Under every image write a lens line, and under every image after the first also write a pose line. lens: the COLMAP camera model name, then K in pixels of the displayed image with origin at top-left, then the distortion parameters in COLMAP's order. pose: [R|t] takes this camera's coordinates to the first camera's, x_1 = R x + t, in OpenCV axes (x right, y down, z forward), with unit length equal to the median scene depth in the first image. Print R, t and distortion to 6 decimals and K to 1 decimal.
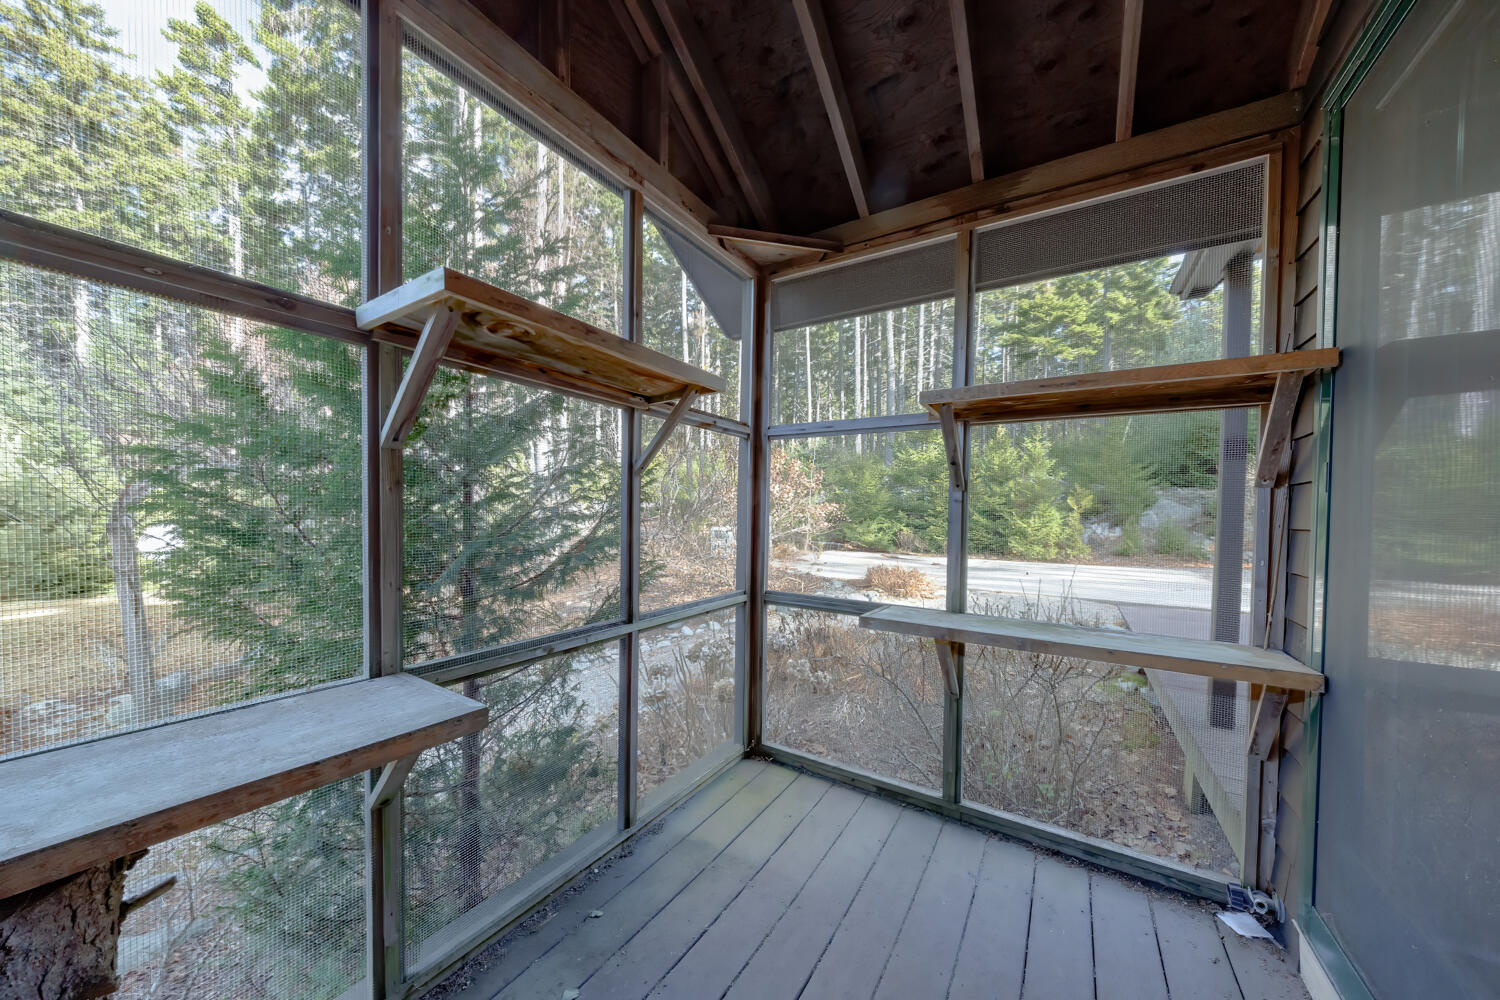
lens RADIAL K [[512.6, 0, 750.0], [0, 512.6, 500.0], [0, 0, 1]] dist [-0.000271, 0.000066]
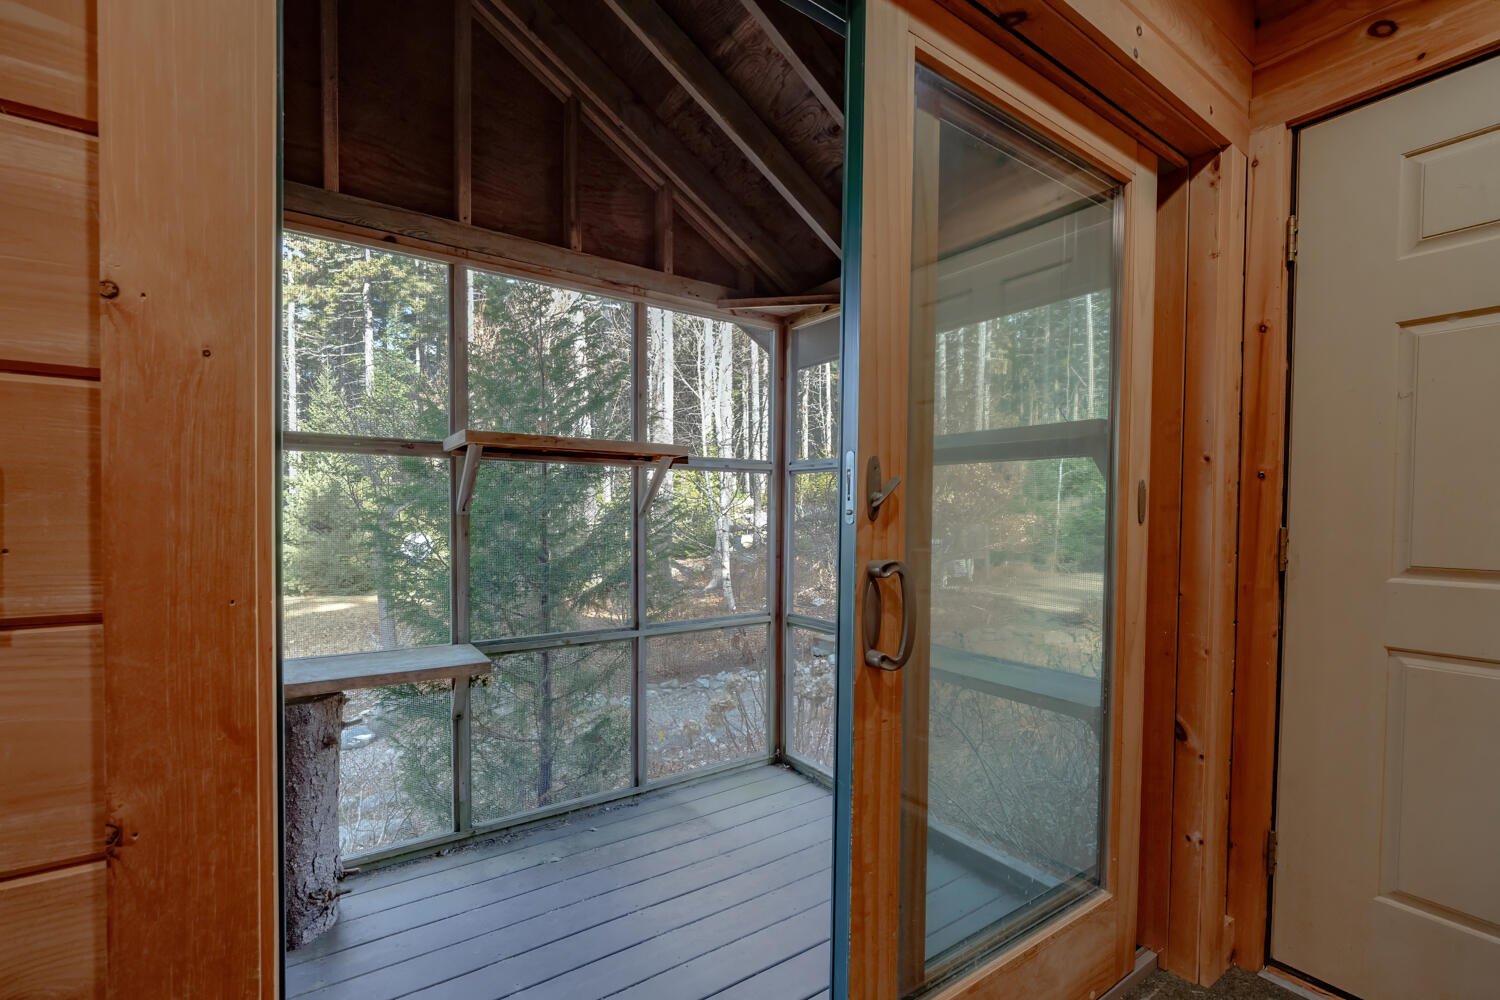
lens RADIAL K [[647.4, 0, 750.0], [0, 647.4, 490.6], [0, 0, 1]] dist [0.008998, -0.000272]
pose [[0.925577, -0.019497, -0.378056, 0.514896], [0.013377, 0.999734, -0.018809, -0.063329], [0.378322, 0.012351, 0.925592, -0.335163]]
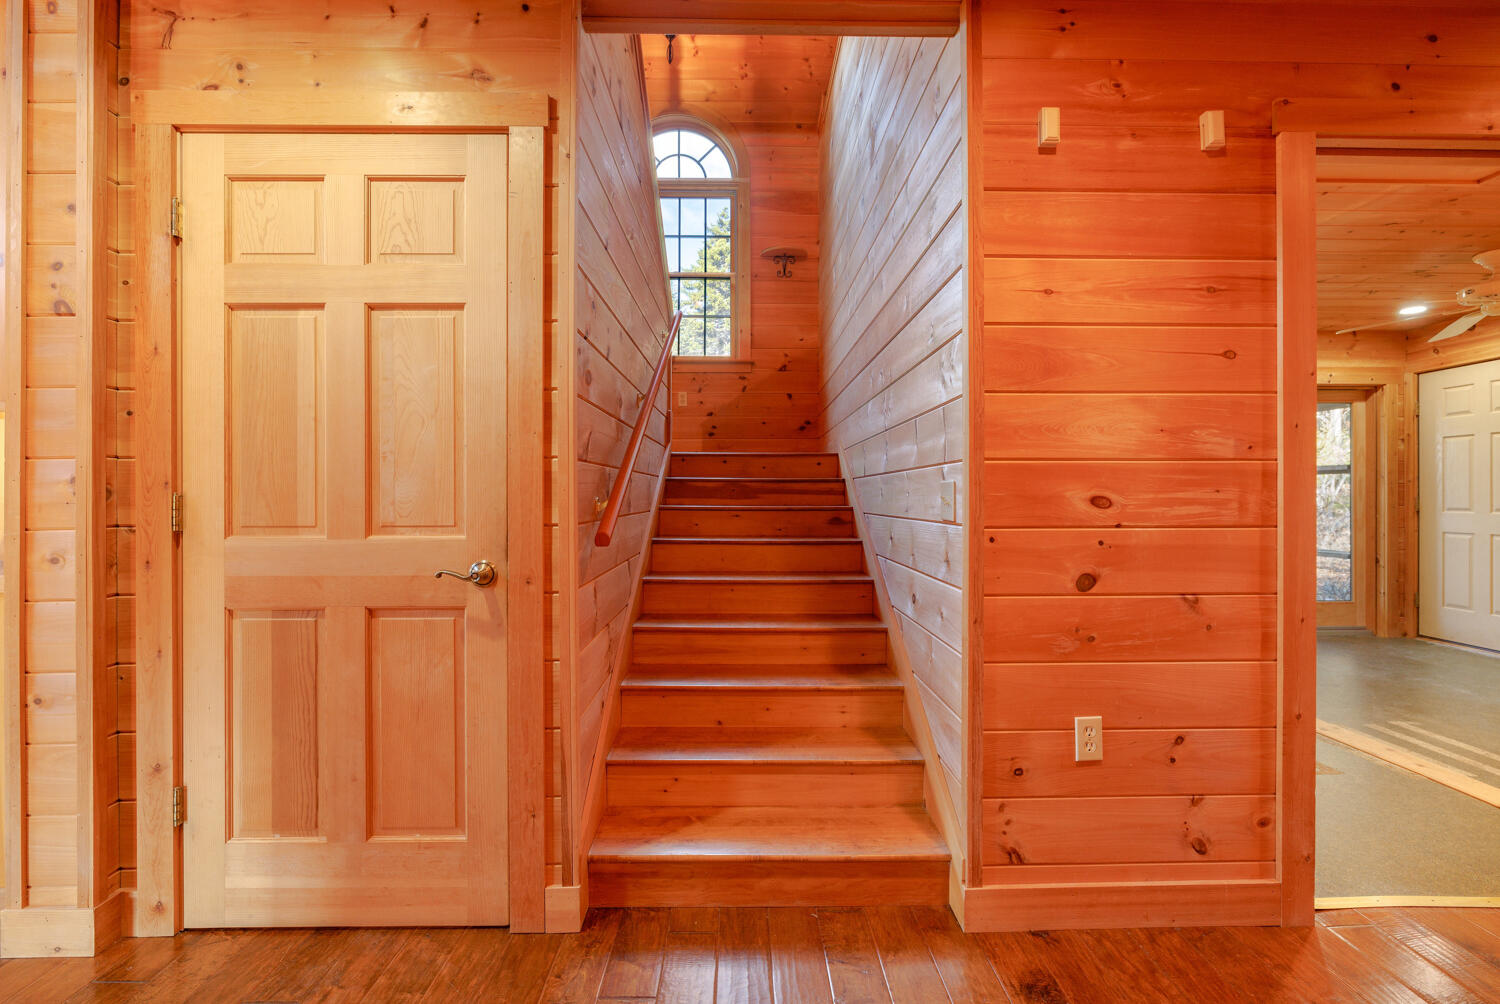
lens RADIAL K [[689.8, 0, 750.0], [0, 689.8, 502.0], [0, 0, 1]] dist [0.000750, 0.000139]
pose [[0.540830, -0.012319, -0.841041, 1.759070], [0.024554, 0.999698, 0.001147, -0.070754], [0.840773, -0.021271, 0.540969, -3.199848]]
